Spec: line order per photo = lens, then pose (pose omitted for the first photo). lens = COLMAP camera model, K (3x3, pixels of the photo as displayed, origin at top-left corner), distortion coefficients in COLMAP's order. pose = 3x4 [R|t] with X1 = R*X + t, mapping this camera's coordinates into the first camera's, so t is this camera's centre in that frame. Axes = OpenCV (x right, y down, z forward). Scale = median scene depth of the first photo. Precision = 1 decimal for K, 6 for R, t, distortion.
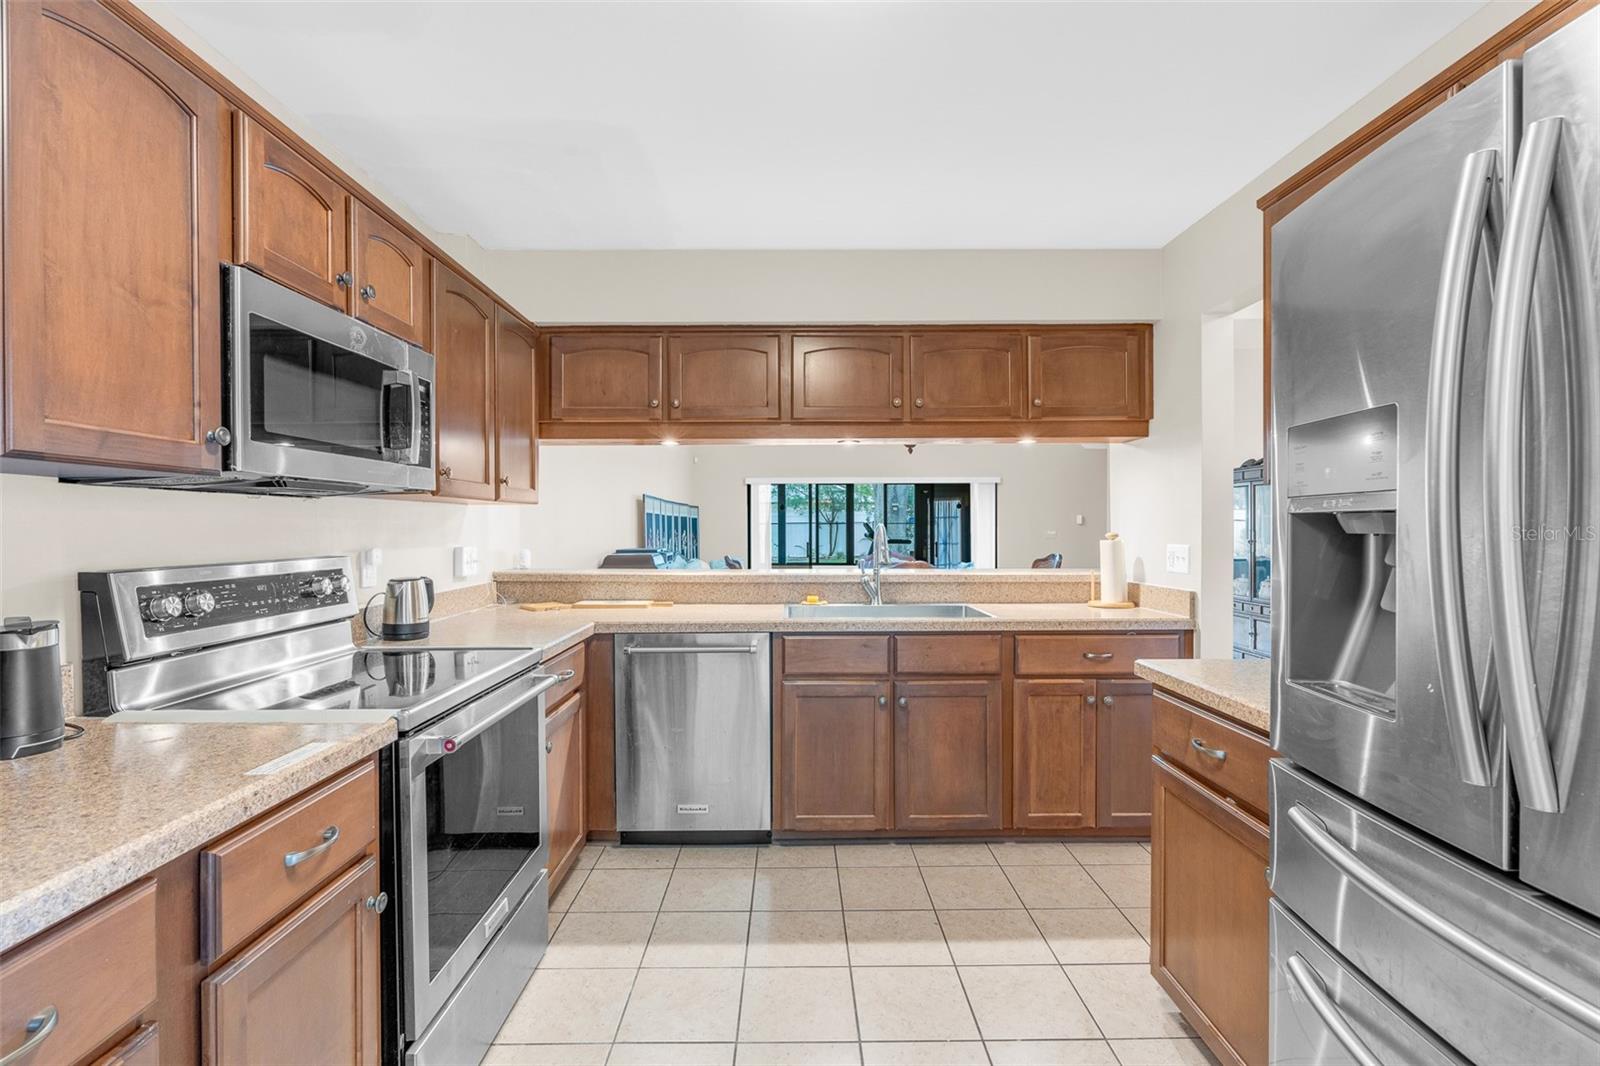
lens RADIAL K [[719.7, 0, 795.5], [0, 719.7, 532.9], [0, 0, 1]] dist [-0.009466, 0.002997]
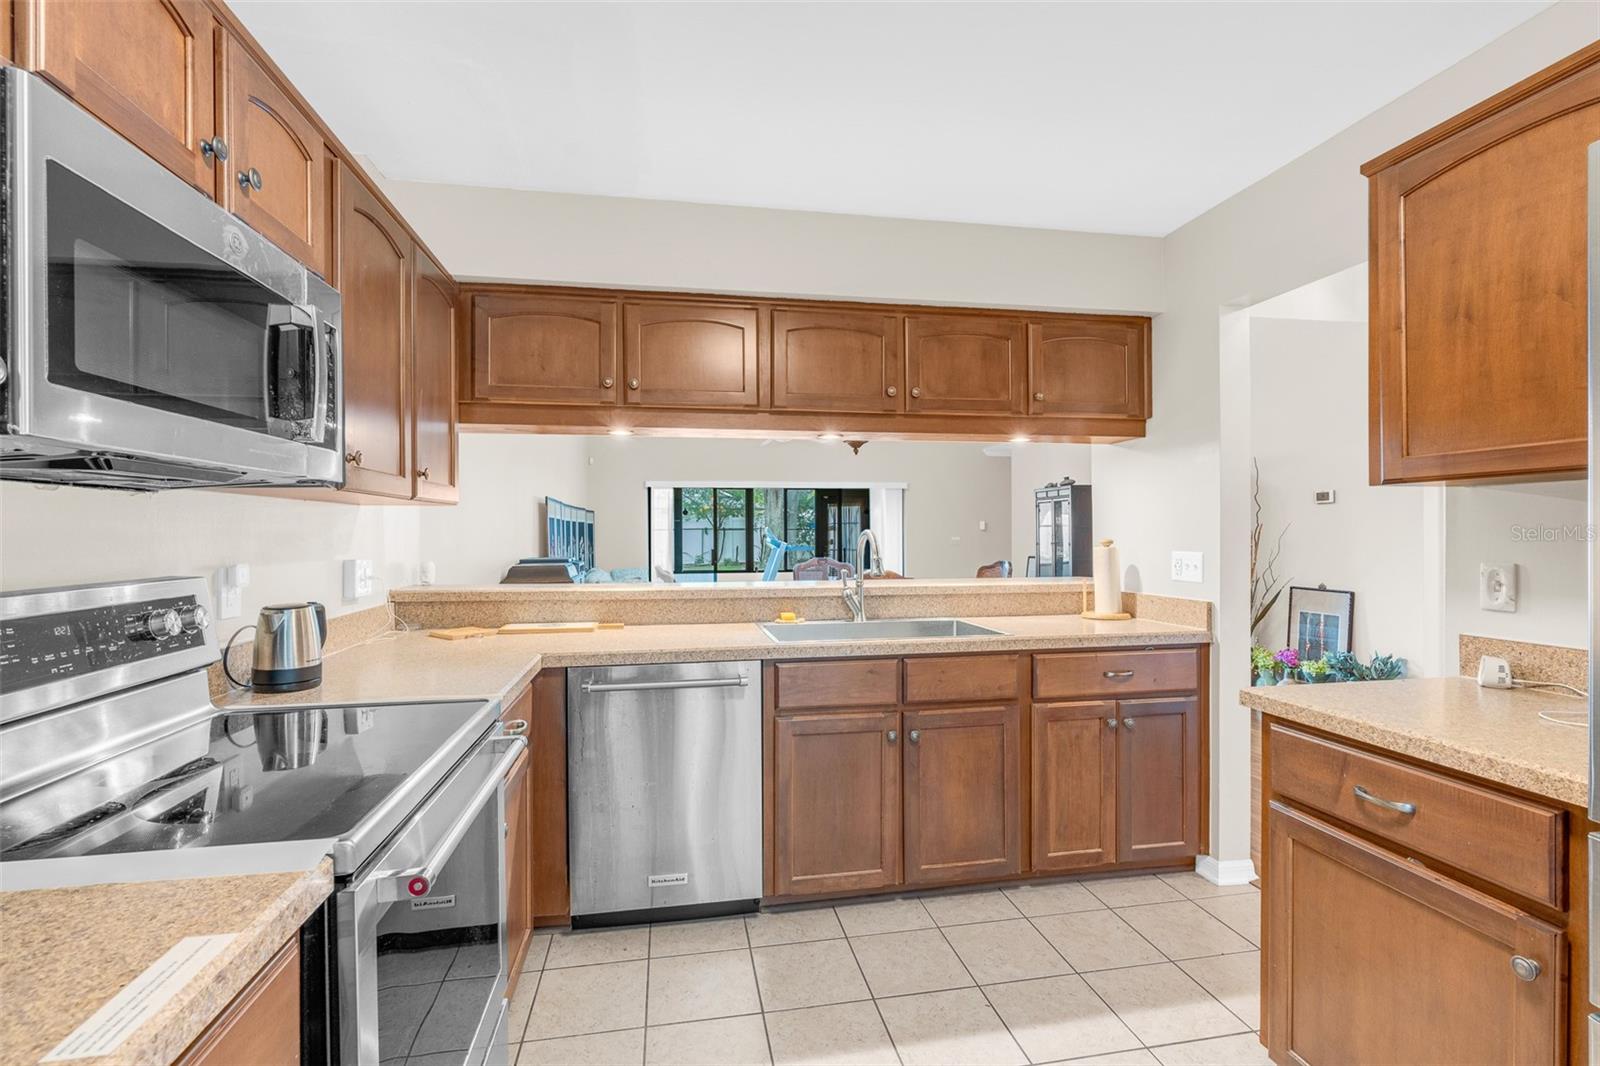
lens RADIAL K [[719.7, 0, 796.6], [0, 719.7, 534.5], [0, 0, 1]] dist [-0.009466, 0.002997]
pose [[0.985286, -0.001470, 0.170909, -0.136503], [0.002533, 0.999979, -0.006003, -0.001820], [-0.170897, 0.006347, 0.985269, 0.170547]]
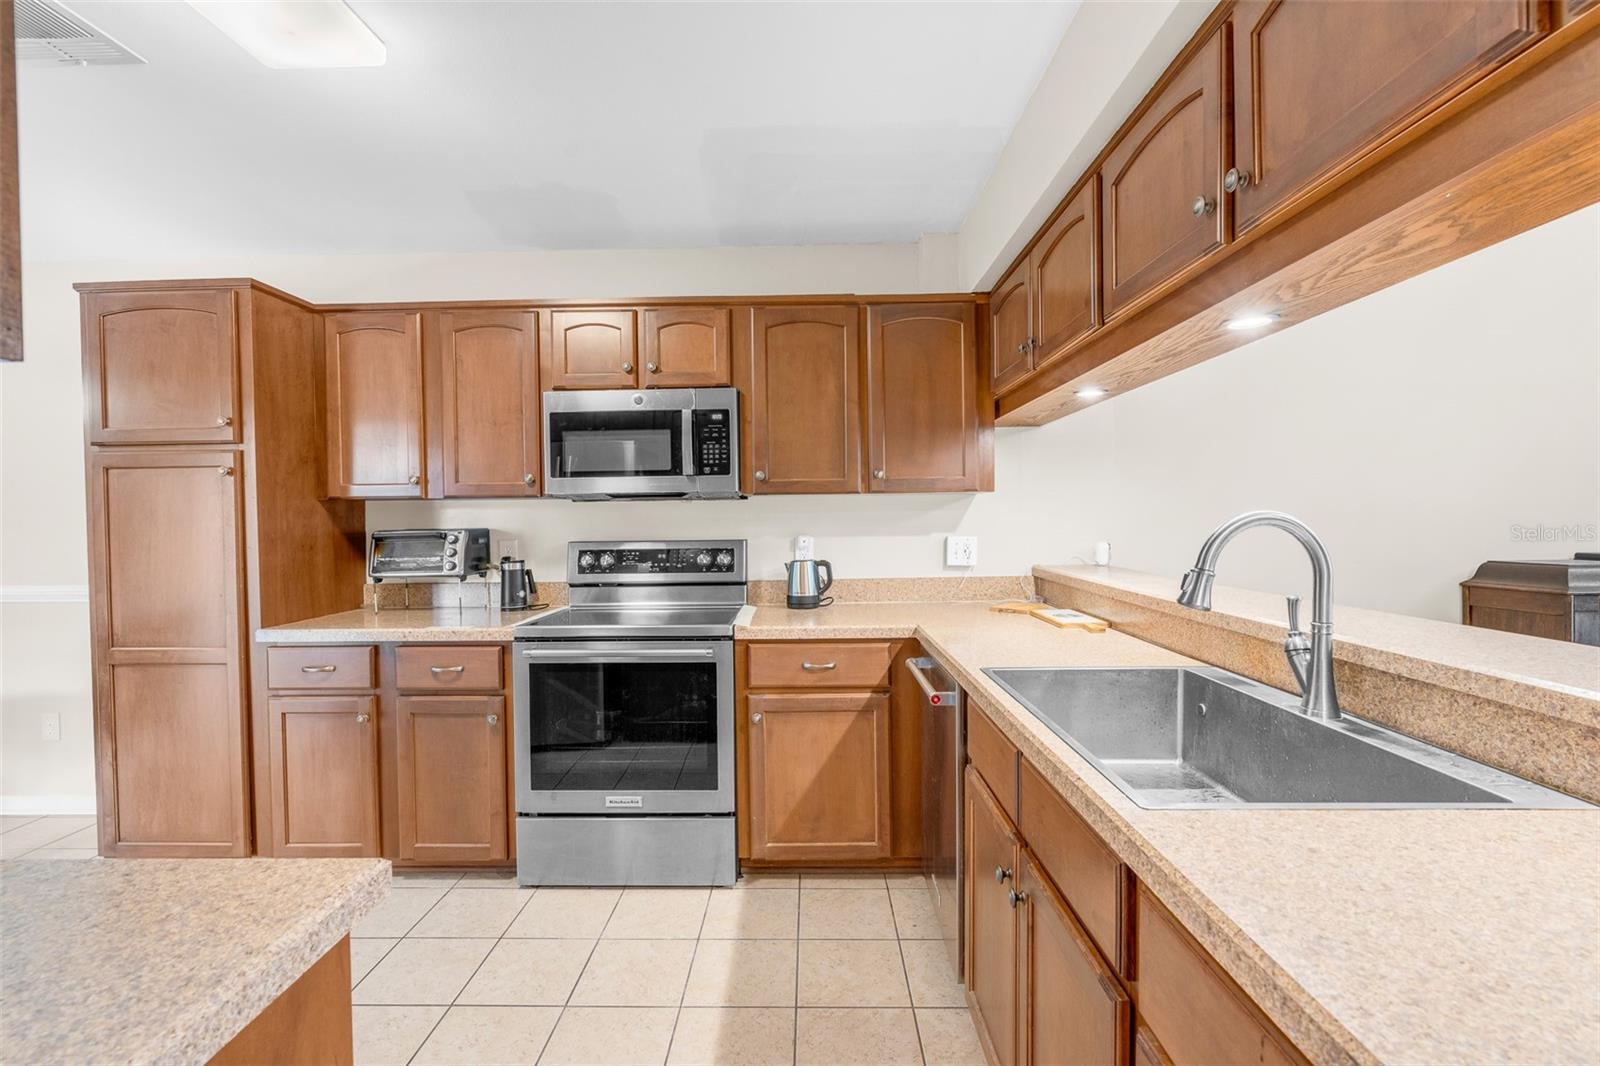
lens RADIAL K [[719.7, 0, 801.7], [0, 719.7, 523.3], [0, 0, 1]] dist [-0.009466, 0.002997]
pose [[0.013640, 0.003138, -0.999902, 0.612584], [0.006630, 0.999973, 0.003228, -0.002708], [0.999885, -0.006673, 0.013619, 0.831274]]
